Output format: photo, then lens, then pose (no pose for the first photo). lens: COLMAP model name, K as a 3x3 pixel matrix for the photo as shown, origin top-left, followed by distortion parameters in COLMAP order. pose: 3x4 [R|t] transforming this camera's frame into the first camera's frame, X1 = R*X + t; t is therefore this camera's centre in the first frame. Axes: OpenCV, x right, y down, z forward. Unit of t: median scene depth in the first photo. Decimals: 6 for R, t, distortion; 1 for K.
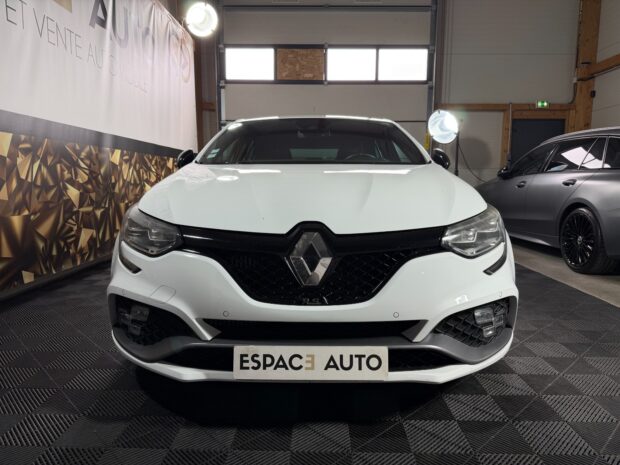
lens RADIAL K [[436.9, 0, 313.4], [0, 436.9, 230.9], [0, 0, 1]] dist [0.030979, -0.041627]
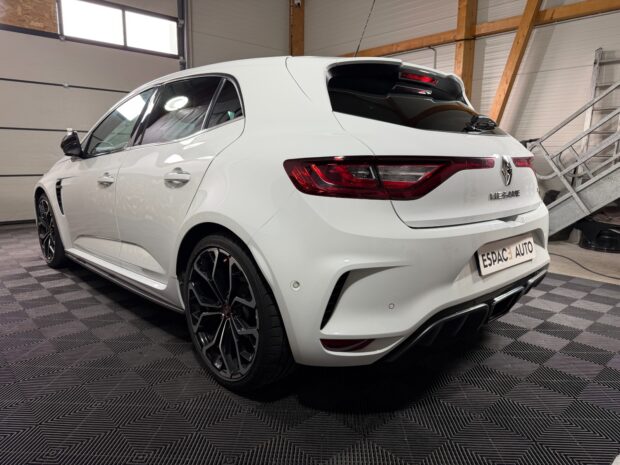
lens RADIAL K [[436.9, 0, 315.1], [0, 436.9, 230.3], [0, 0, 1]] dist [0.030979, -0.041627]
pose [[0.728181, -0.106108, 0.677122, -0.218453], [0.072280, 0.994323, 0.078085, -0.014808], [-0.681563, -0.007918, 0.731717, 0.087080]]
